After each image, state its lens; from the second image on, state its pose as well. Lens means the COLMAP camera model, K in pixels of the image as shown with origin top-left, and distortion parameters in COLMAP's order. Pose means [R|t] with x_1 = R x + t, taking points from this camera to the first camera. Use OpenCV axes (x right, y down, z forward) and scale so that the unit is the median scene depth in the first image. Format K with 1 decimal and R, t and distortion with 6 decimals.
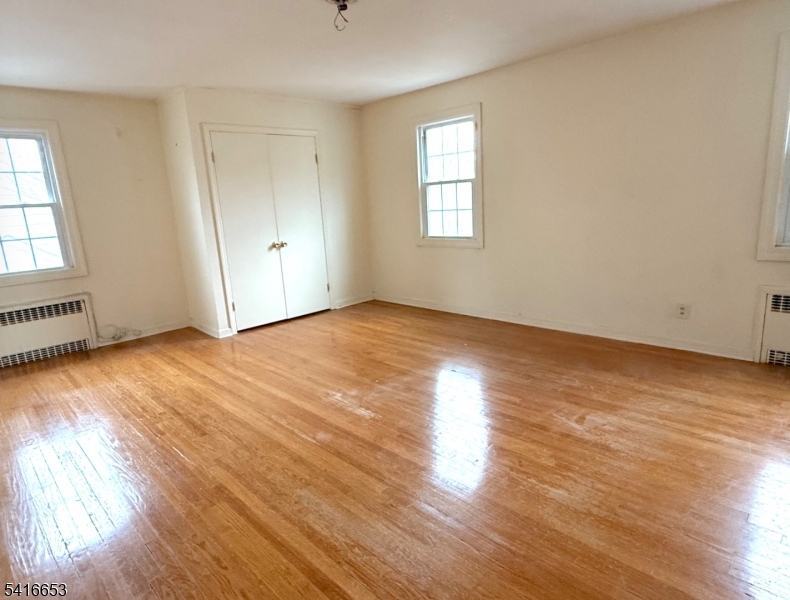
lens RADIAL K [[463.4, 0, 395.0], [0, 463.4, 300.0], [0, 0, 1]] dist [0.000876, -0.000055]
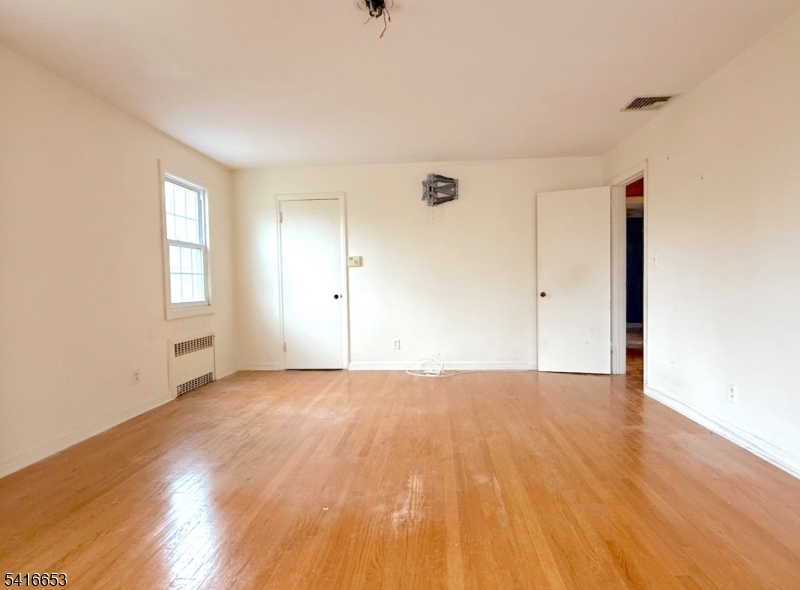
lens RADIAL K [[464.6, 0, 400.0], [0, 464.6, 295.0], [0, 0, 1]] dist [-0.002272, -0.000507]
pose [[-0.654463, 0.050457, 0.754409, -0.443553], [0.215606, 0.968798, 0.122247, -0.120911], [-0.724702, 0.242661, -0.644921, 0.942787]]
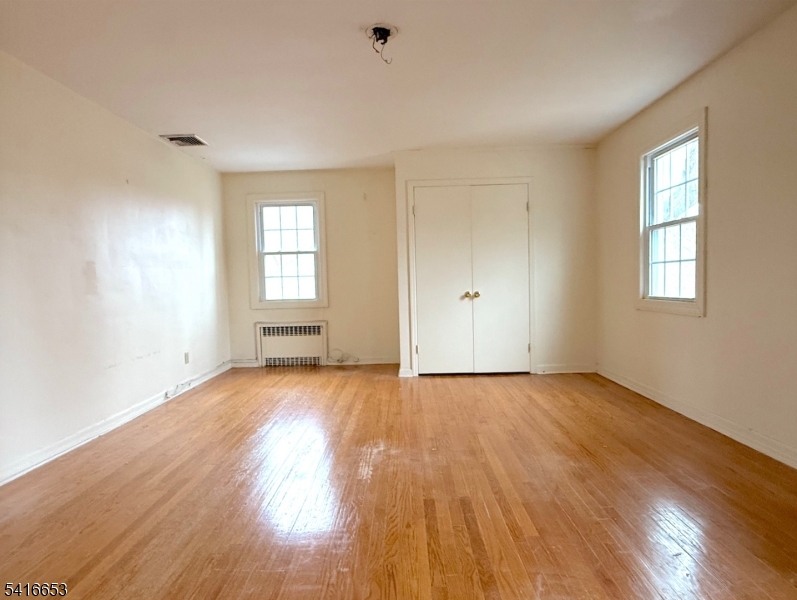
lens RADIAL K [[460.7, 0, 398.5], [0, 460.7, 300.0], [0, 0, 1]] dist [0.003649, 0.000685]
pose [[0.704820, 0.070049, -0.705919, 0.363920], [-0.166426, 0.983668, -0.068557, -0.017817], [0.689587, 0.165804, 0.704967, 0.239061]]
